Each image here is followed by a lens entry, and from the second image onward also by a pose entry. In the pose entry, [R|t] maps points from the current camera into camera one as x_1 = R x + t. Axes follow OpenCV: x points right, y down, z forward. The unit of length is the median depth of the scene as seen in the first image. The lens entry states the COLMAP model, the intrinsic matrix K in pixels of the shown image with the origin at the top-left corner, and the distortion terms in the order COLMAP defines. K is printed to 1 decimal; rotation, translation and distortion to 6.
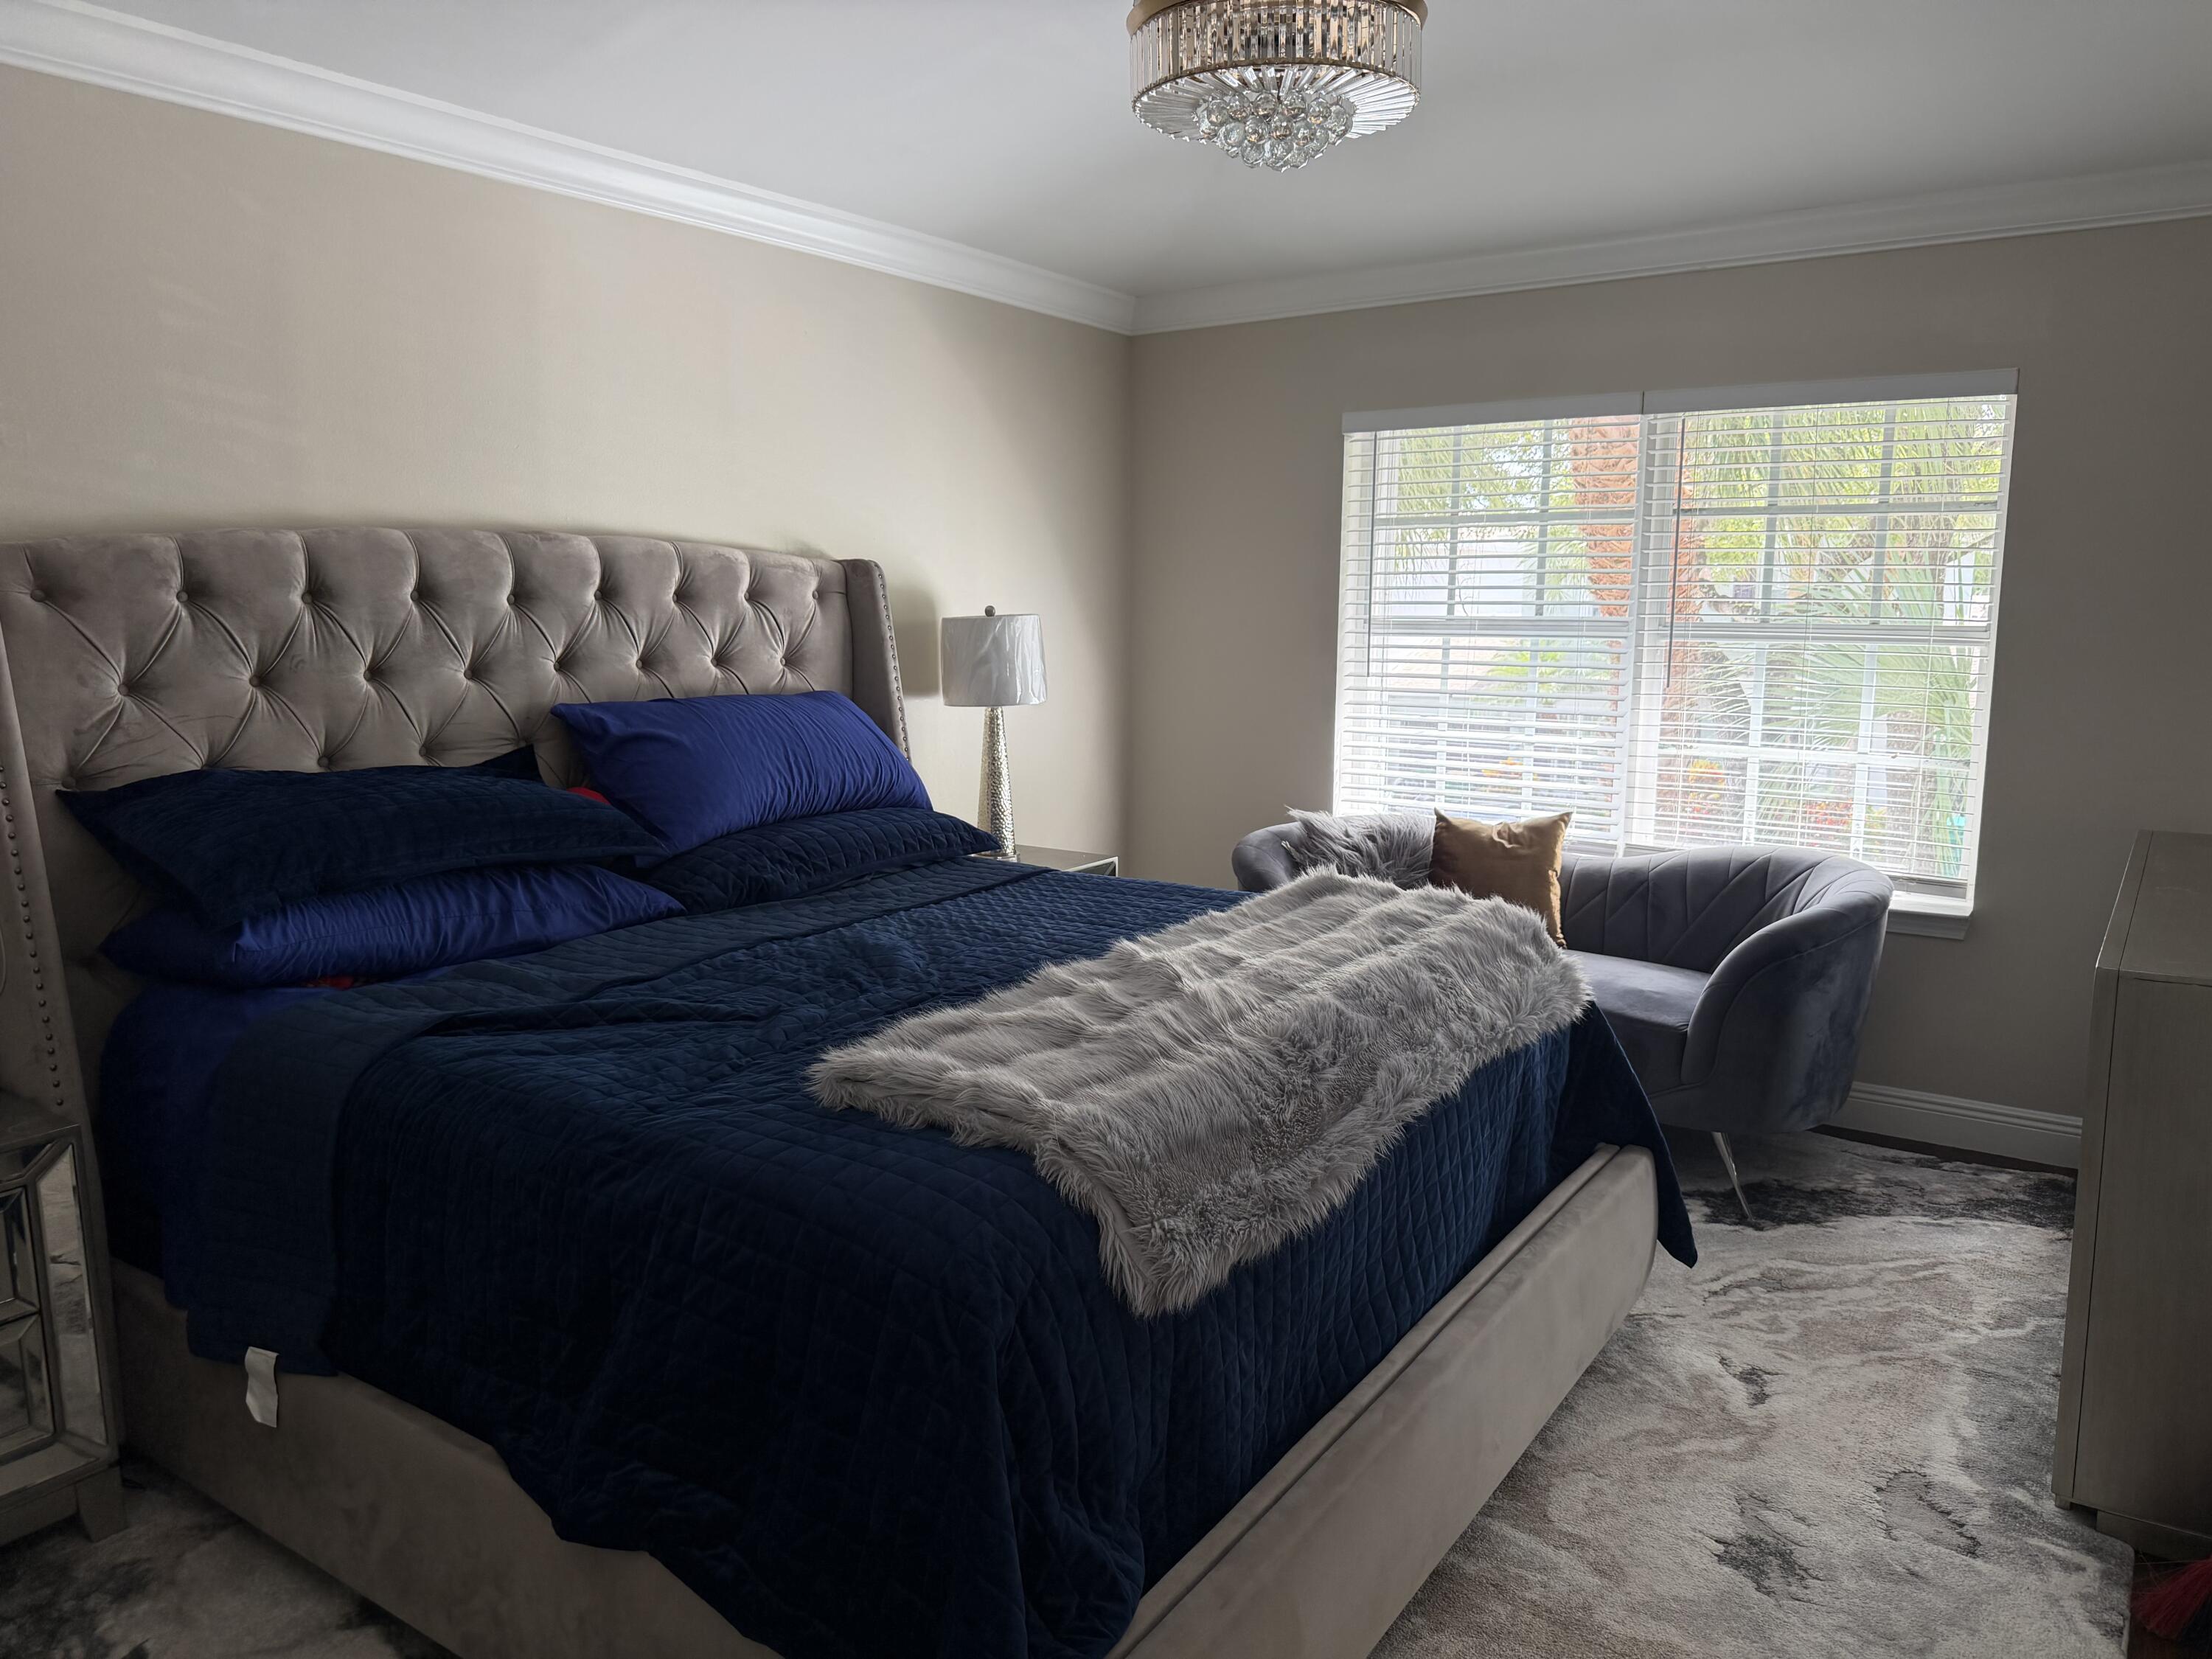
lens RADIAL K [[1555.9, 0, 1102.1], [0, 1555.9, 832.2], [0, 0, 1]] dist [0.099007, -0.145118]
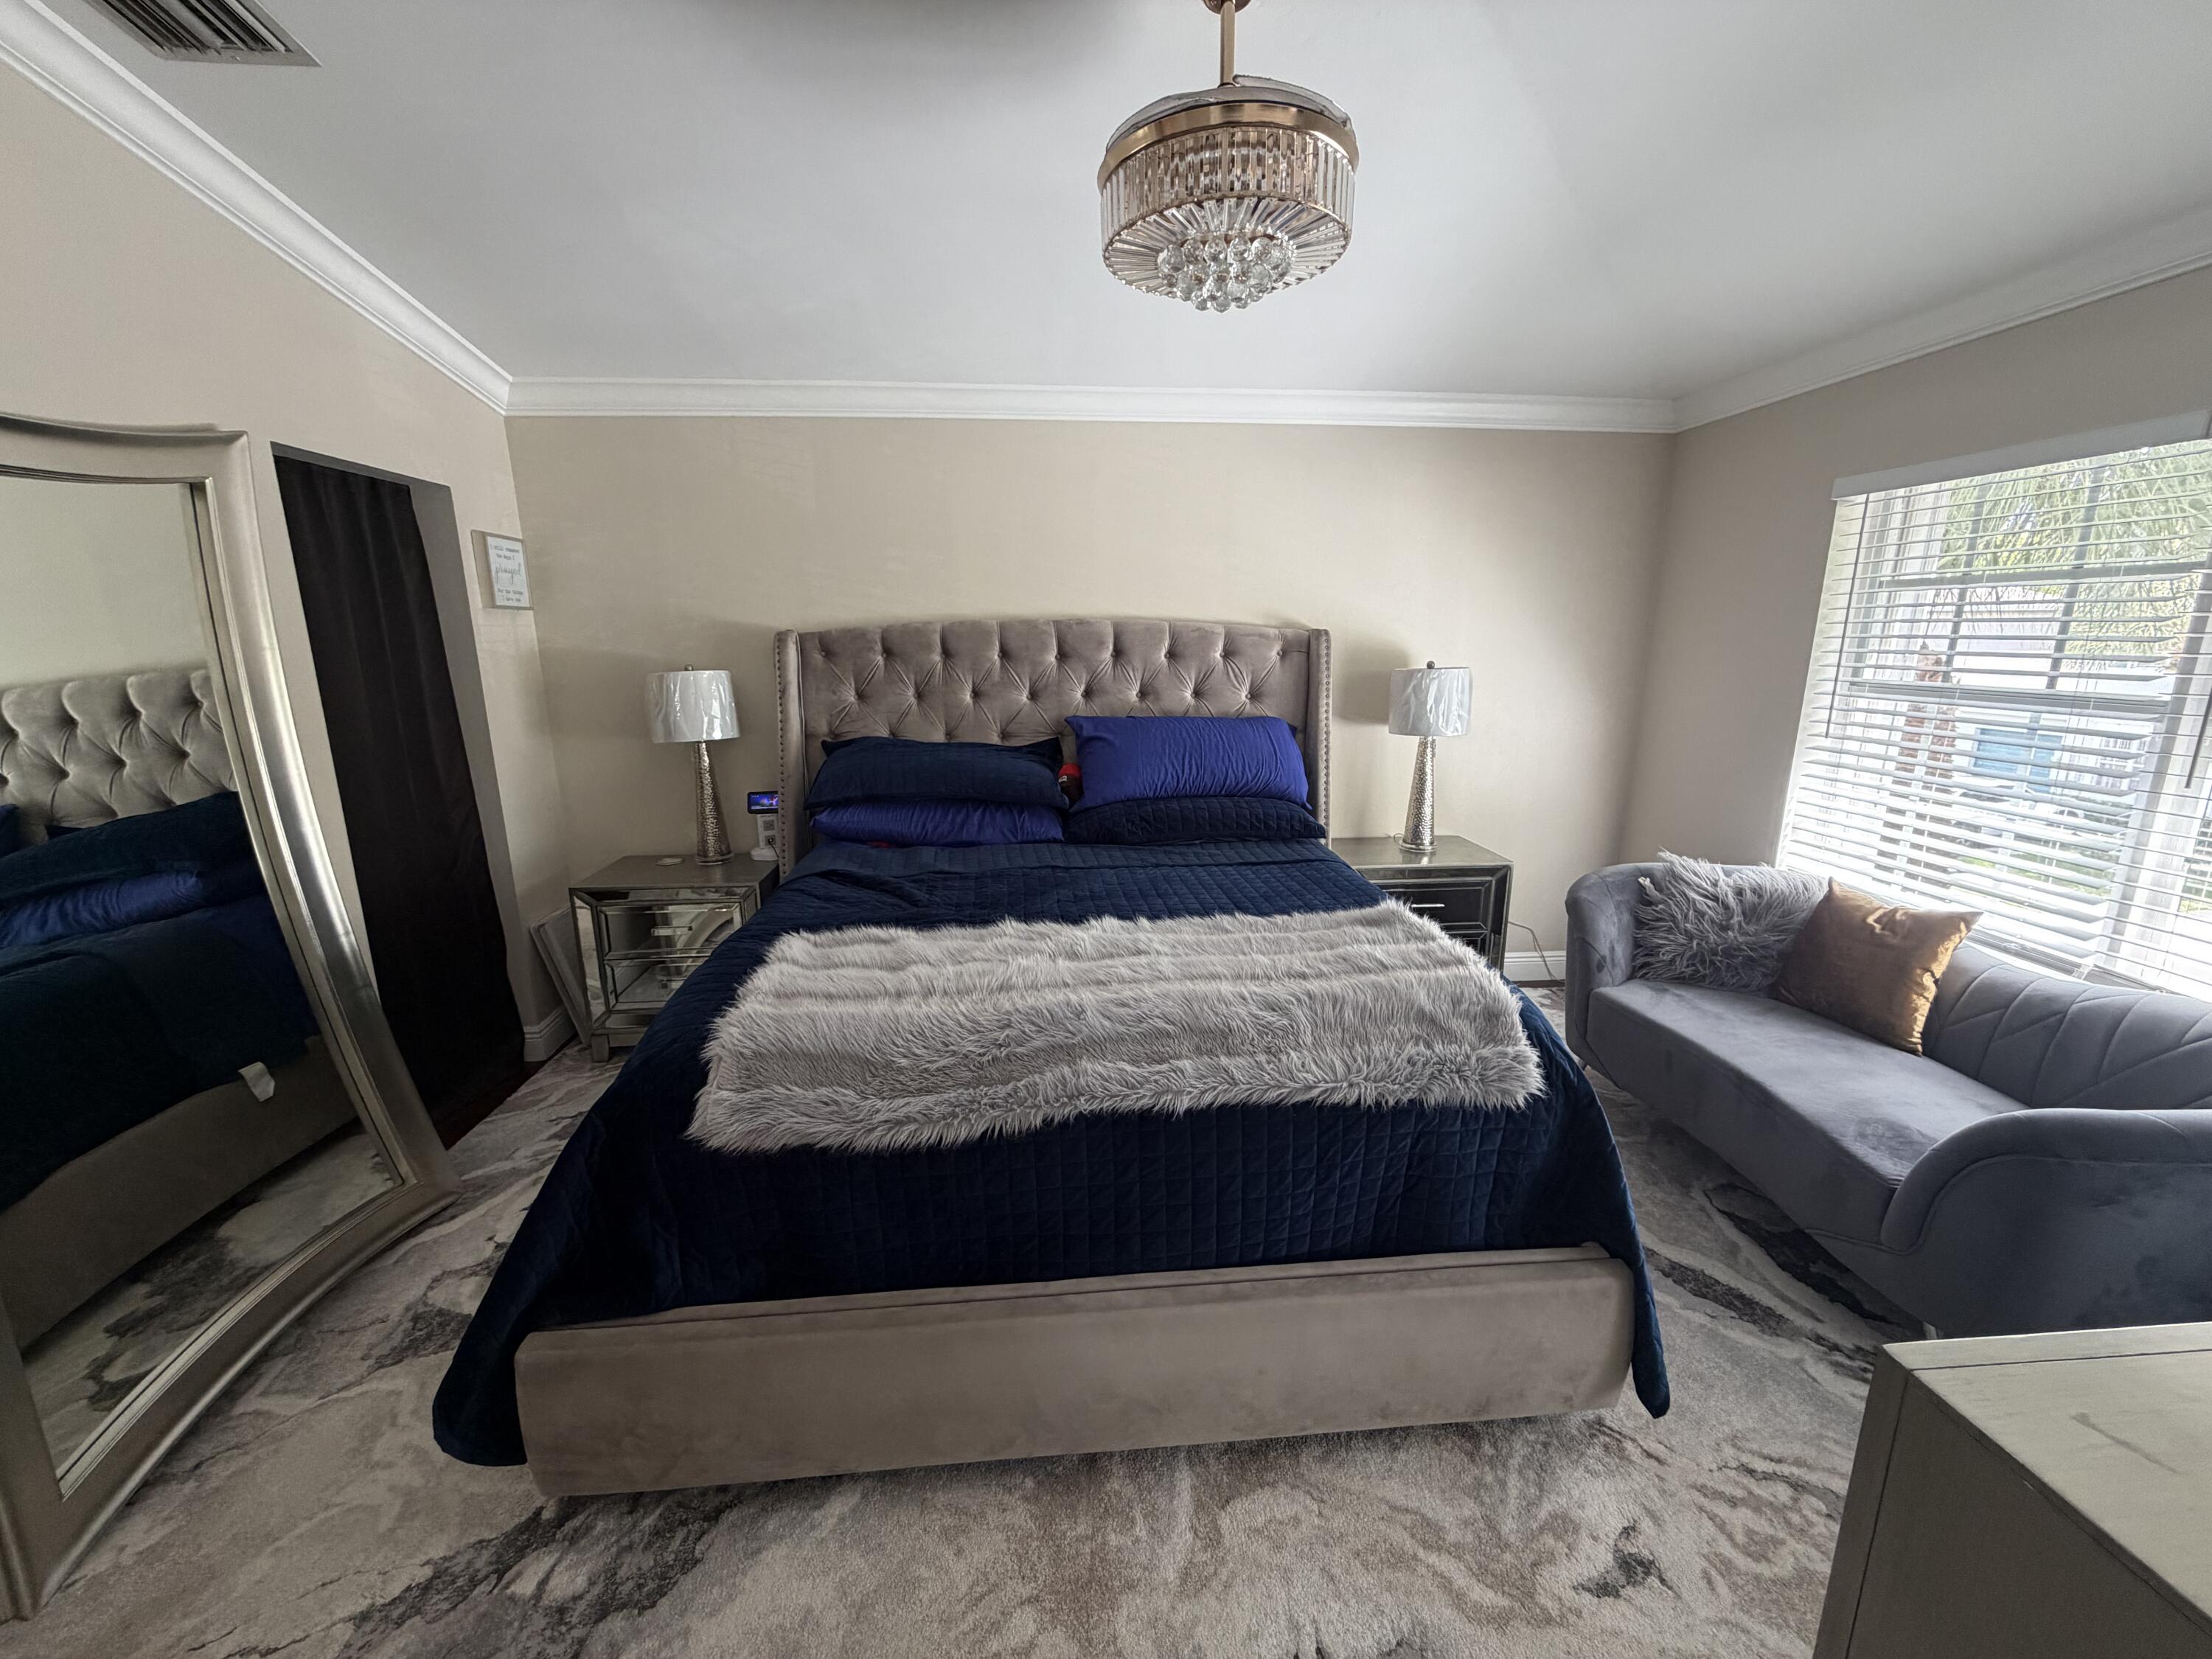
lens RADIAL K [[872.3, 0, 1106.0], [0, 872.3, 829.5], [0, 0, 1]] dist [0.001276, -0.000506]
pose [[0.630630, 0.170009, -0.757234, 0.461194], [-0.117728, 0.985376, 0.123184, -0.081210], [0.767102, 0.011464, 0.641422, 0.393737]]
